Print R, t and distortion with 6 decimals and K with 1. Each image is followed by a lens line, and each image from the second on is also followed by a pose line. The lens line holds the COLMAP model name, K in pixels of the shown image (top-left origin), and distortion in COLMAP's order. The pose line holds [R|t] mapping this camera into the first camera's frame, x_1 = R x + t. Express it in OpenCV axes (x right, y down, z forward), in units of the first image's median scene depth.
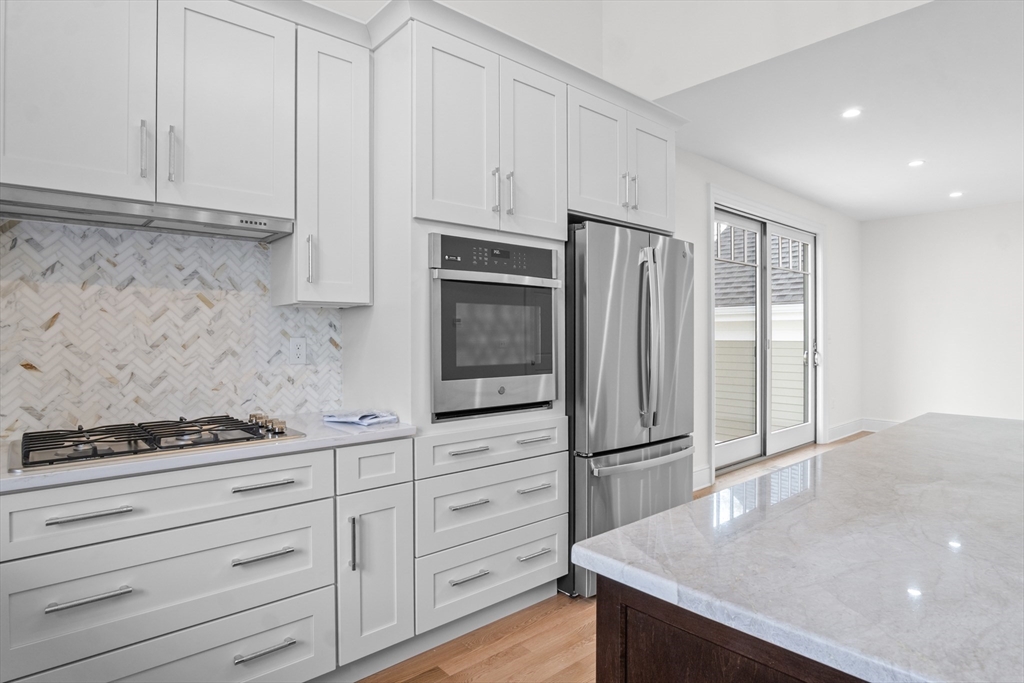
lens RADIAL K [[557.8, 0, 521.8], [0, 557.8, 337.2], [0, 0, 1]] dist [-0.029052, 0.002466]
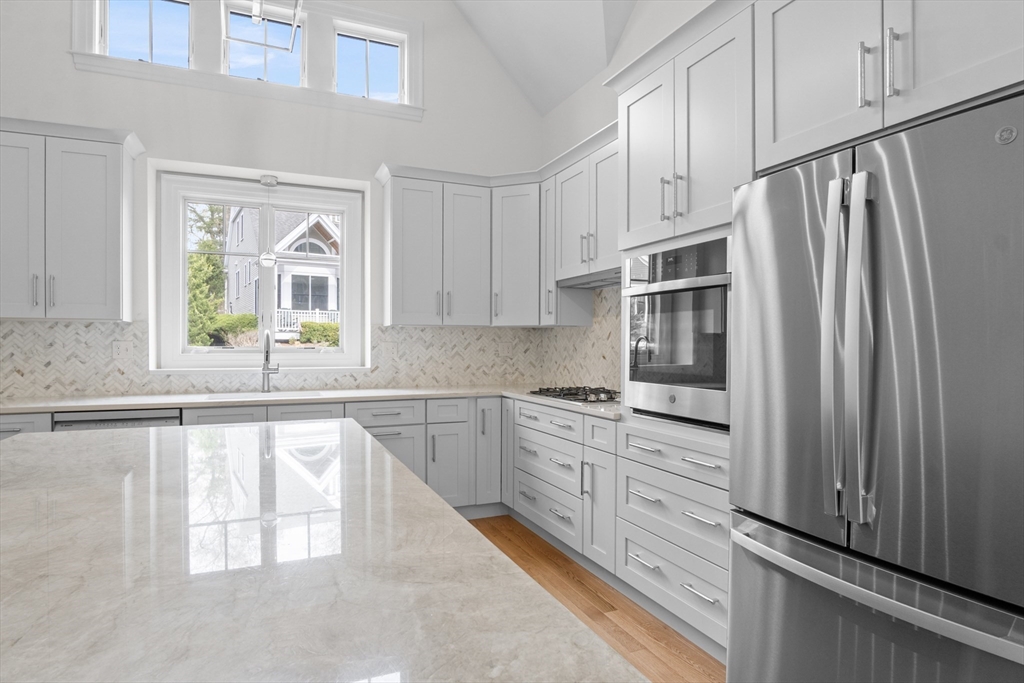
lens RADIAL K [[565.7, 0, 511.5], [0, 565.7, 347.5], [0, 0, 1]] dist [-0.026231, 0.002442]
pose [[-0.310122, 0.008983, -0.950654, 1.090647], [-0.005779, 0.999919, 0.011334, -0.005924], [0.950679, 0.009009, -0.310045, 1.132079]]
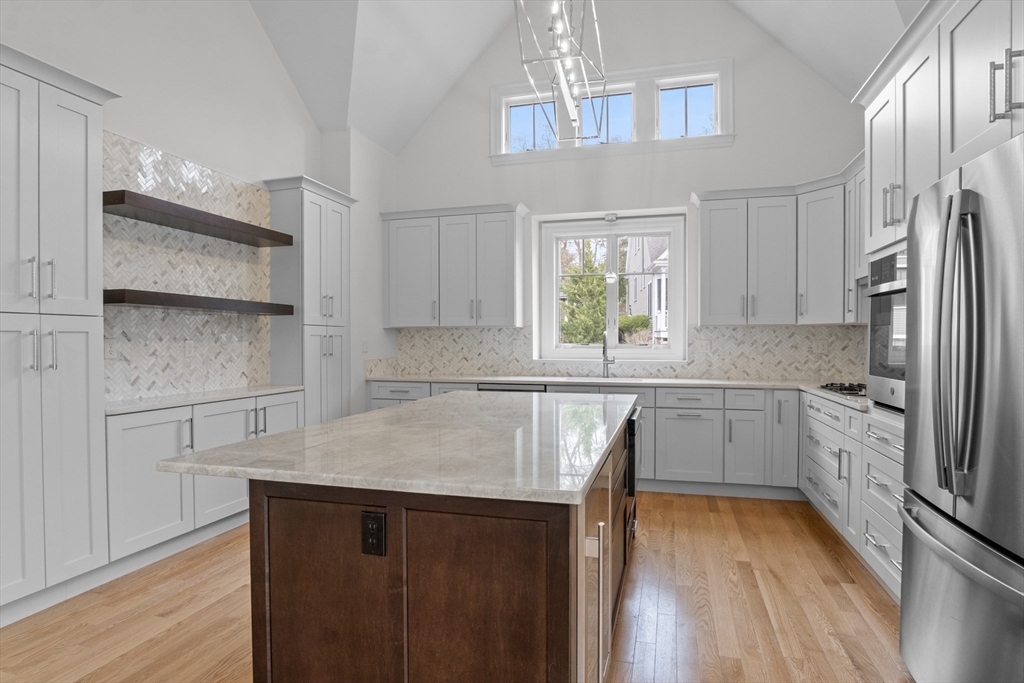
lens RADIAL K [[556.1, 0, 515.0], [0, 556.1, 350.0], [0, 0, 1]] dist [-0.034959, 0.001957]
pose [[-0.839444, 0.011942, -0.543315, 1.243454], [0.000280, 0.999768, 0.021542, -0.007747], [0.543446, 0.017932, -0.839252, 1.620333]]
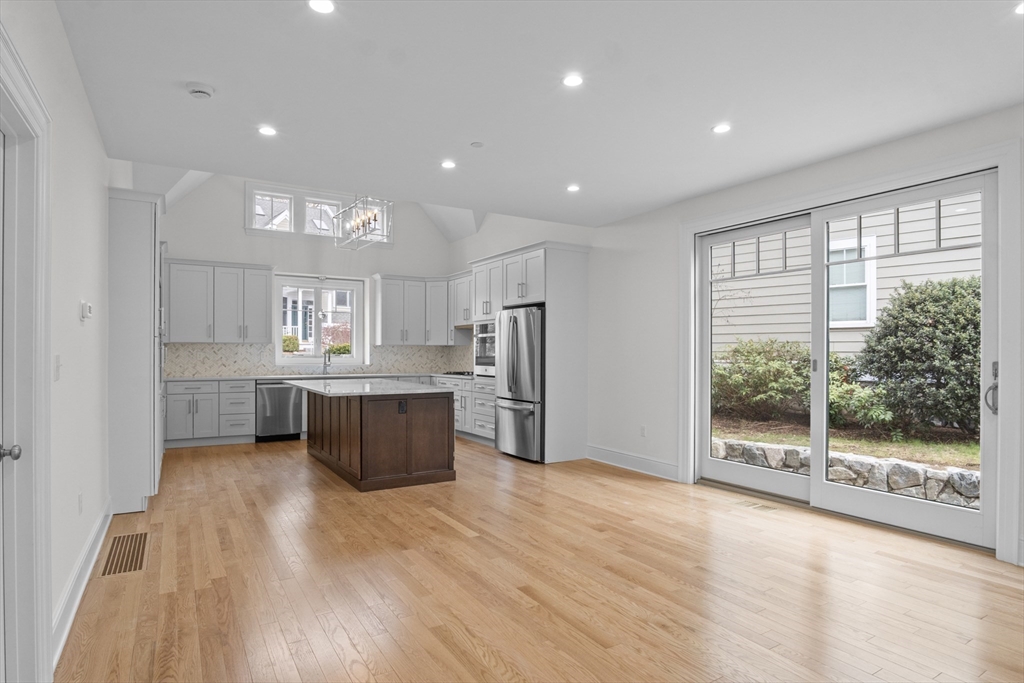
lens RADIAL K [[556.1, 0, 515.0], [0, 556.1, 350.0], [0, 0, 1]] dist [-0.034959, 0.001957]
pose [[-0.168225, -0.003359, -0.985743, 3.353638], [-0.006133, 0.999978, -0.002361, -0.015141], [0.985730, 0.005649, -0.168242, 1.855801]]
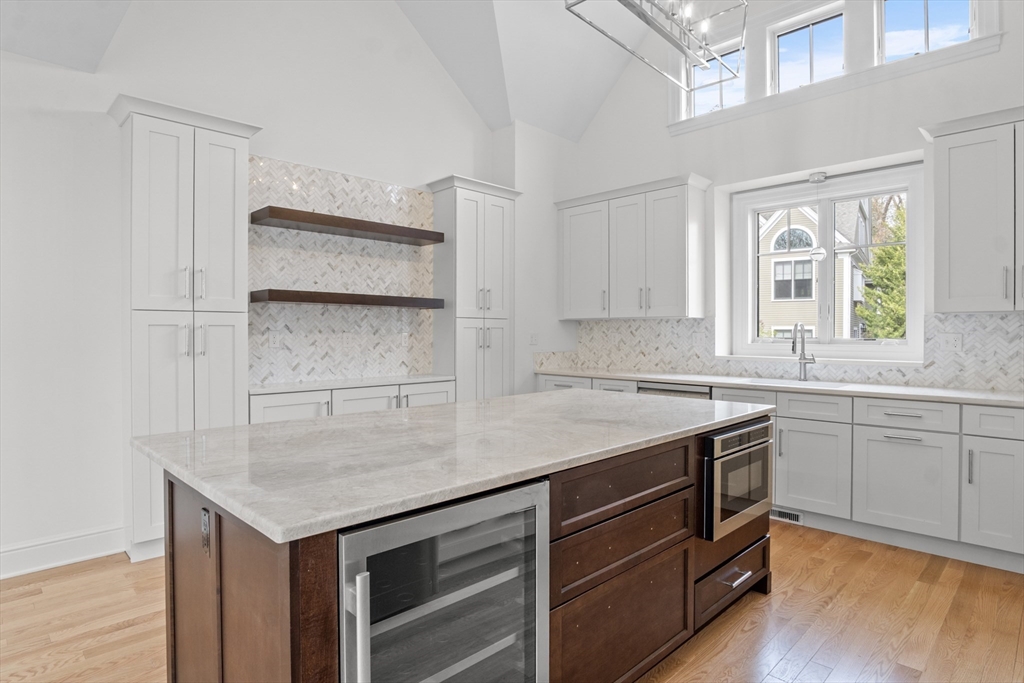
lens RADIAL K [[557.8, 0, 521.8], [0, 557.8, 337.2], [0, 0, 1]] dist [-0.029052, 0.002466]
pose [[-0.997719, 0.000990, -0.067499, 0.691053], [0.000167, 0.999926, 0.012188, -0.008014], [0.067506, 0.012149, -0.997645, 1.636675]]
